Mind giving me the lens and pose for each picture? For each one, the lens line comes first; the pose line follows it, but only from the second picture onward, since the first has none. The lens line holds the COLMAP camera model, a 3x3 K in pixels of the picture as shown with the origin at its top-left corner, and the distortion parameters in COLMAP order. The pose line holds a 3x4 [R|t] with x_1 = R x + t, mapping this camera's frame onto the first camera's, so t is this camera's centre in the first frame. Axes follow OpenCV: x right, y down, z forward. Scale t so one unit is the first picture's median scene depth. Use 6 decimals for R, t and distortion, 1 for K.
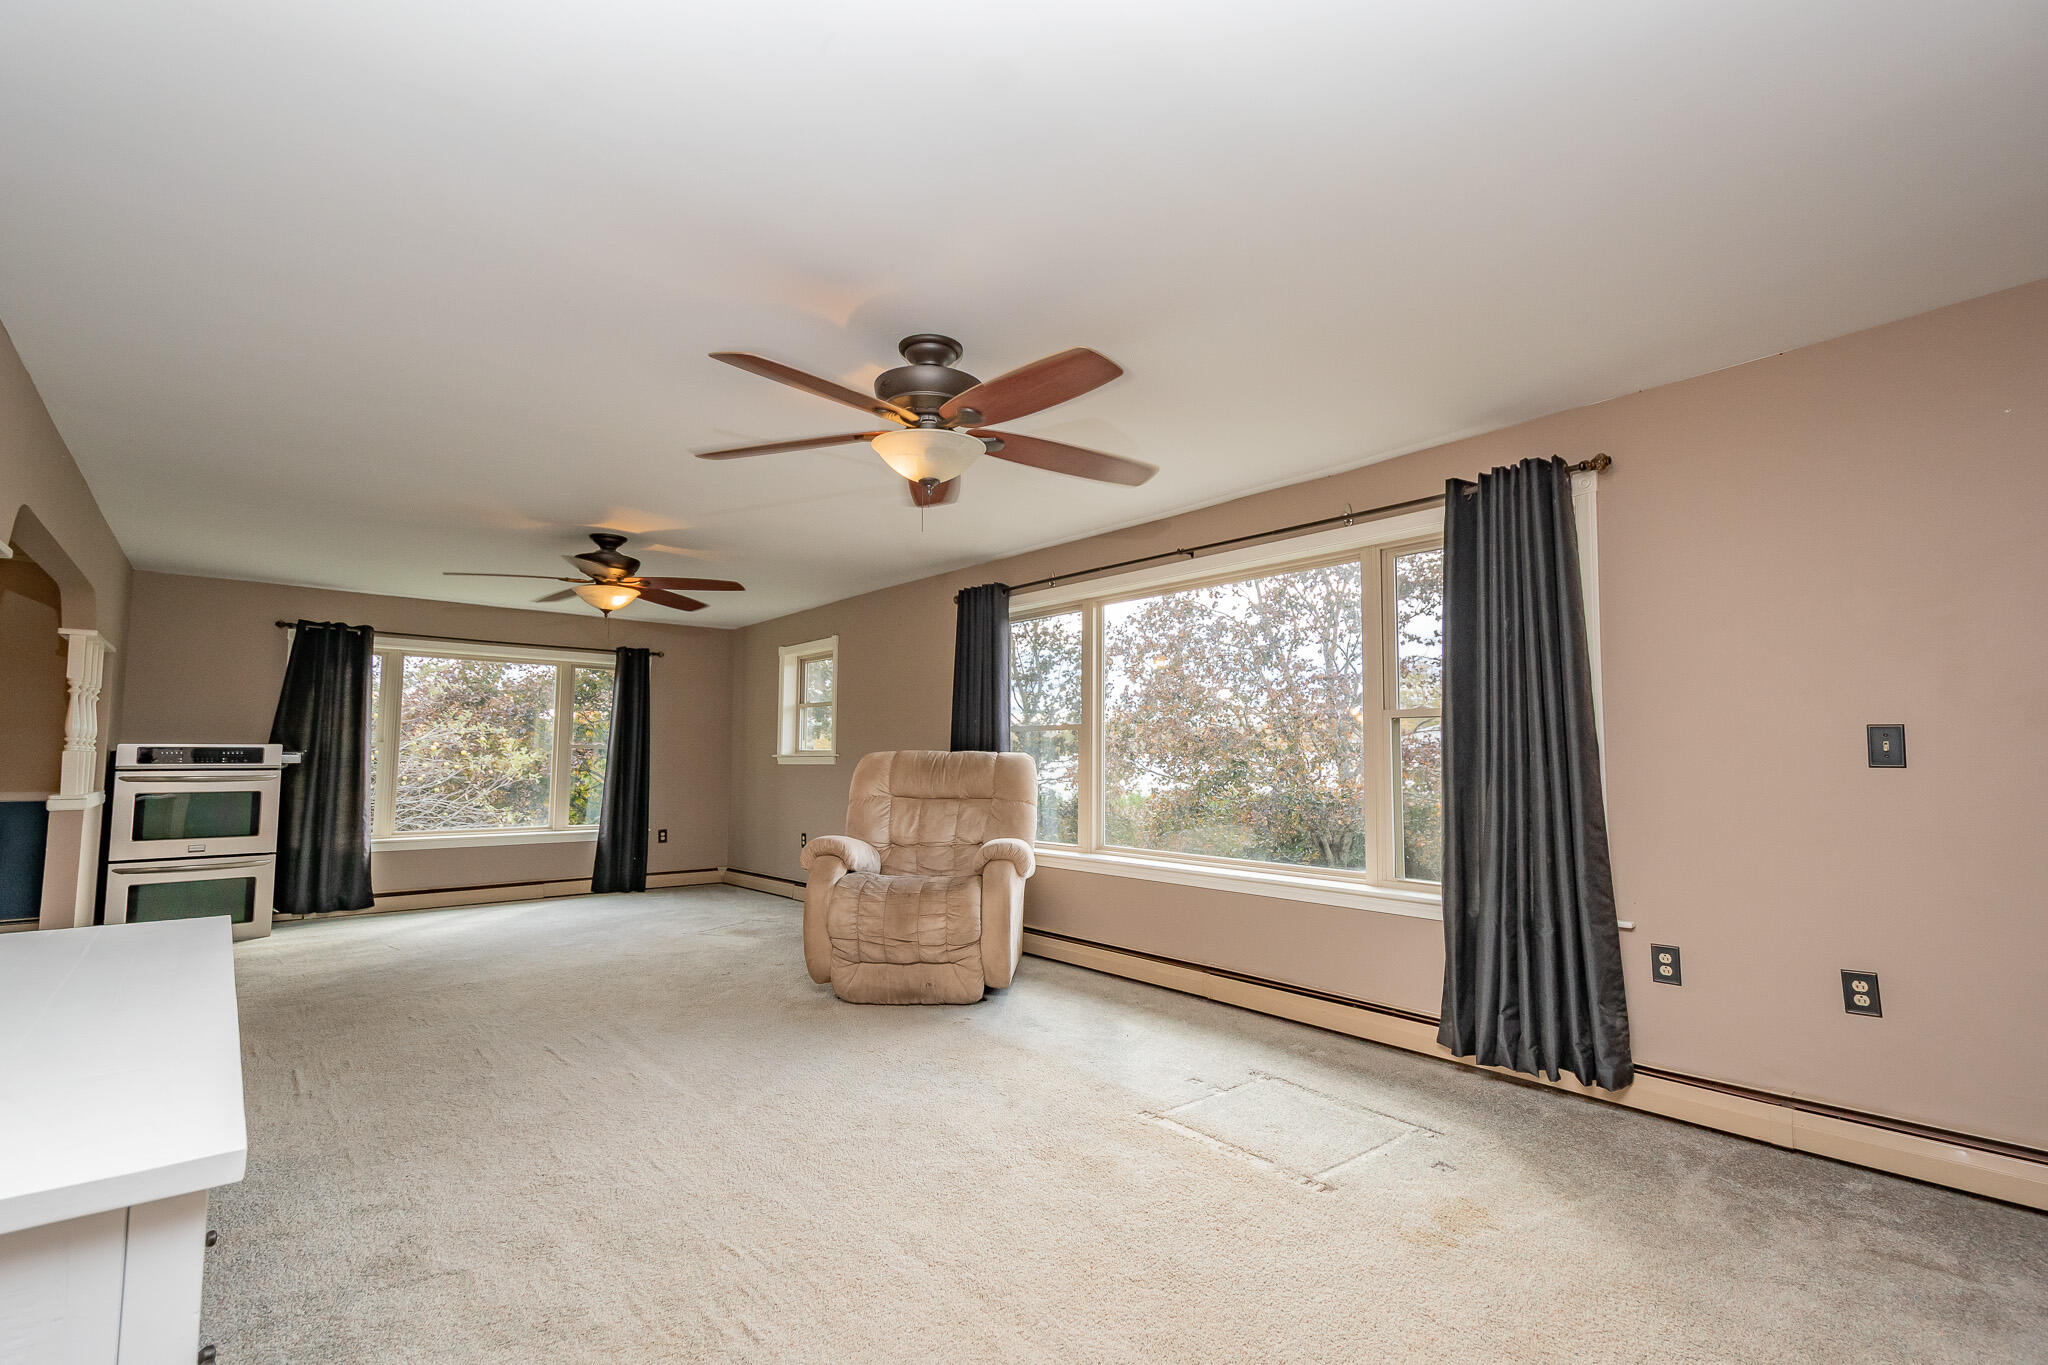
lens RADIAL K [[939.3, 0, 1043.8], [0, 939.3, 689.8], [0, 0, 1]] dist [0.017901, -0.000931]
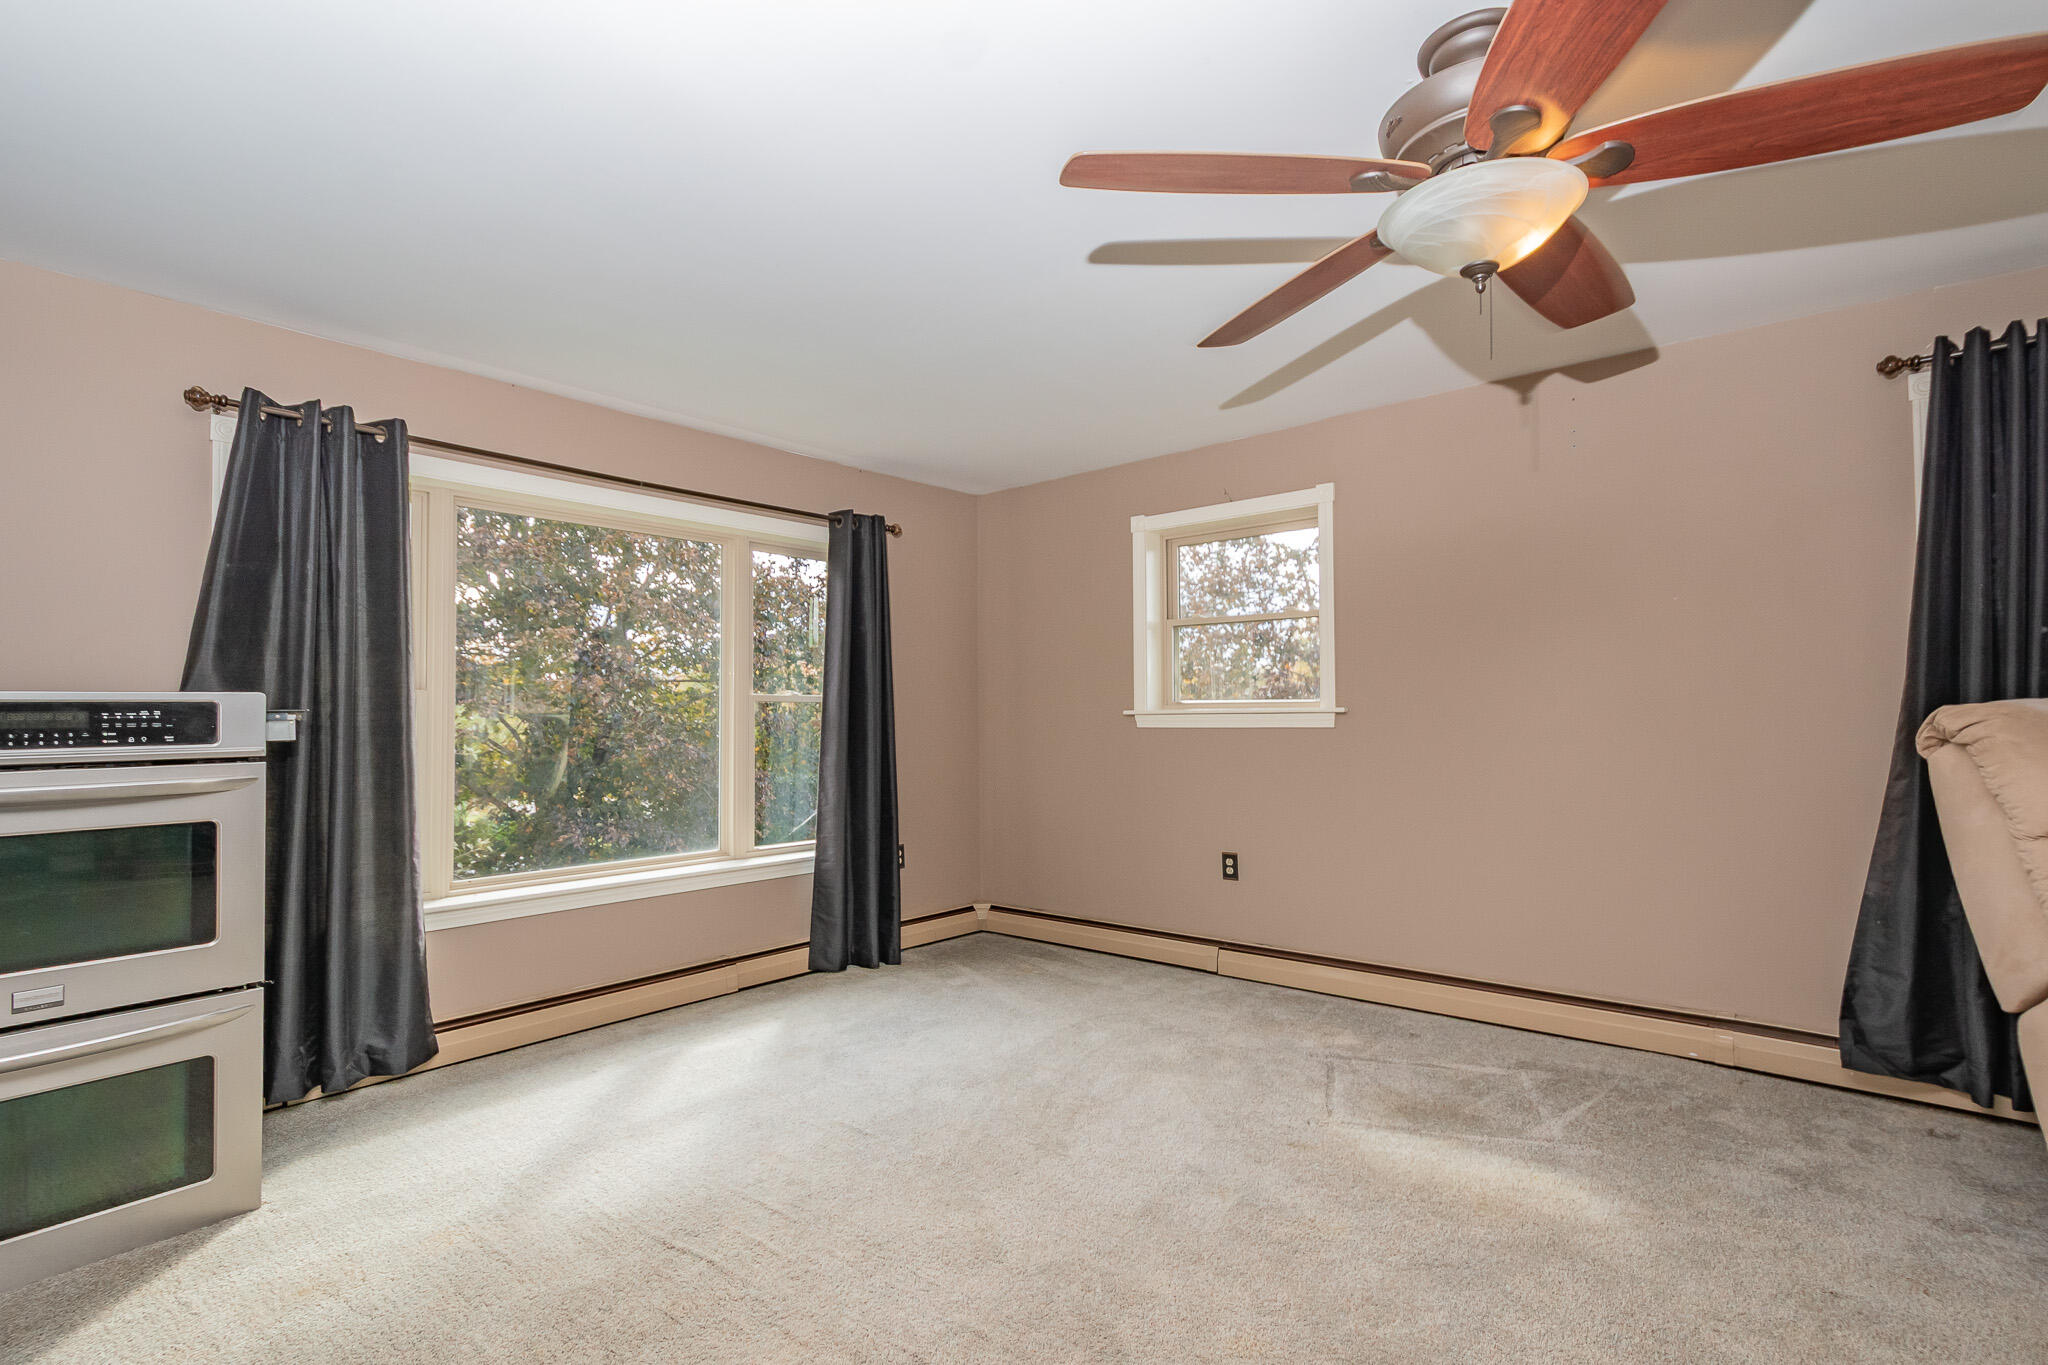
lens RADIAL K [[986.4, 0, 1091.7], [0, 986.4, 679.0], [0, 0, 1]] dist [-0.009429, 0.000040]
pose [[0.981984, -0.008986, 0.188749, -0.565333], [0.002003, 0.999308, 0.037153, 0.039476], [-0.188952, -0.036106, 0.981322, 0.571620]]
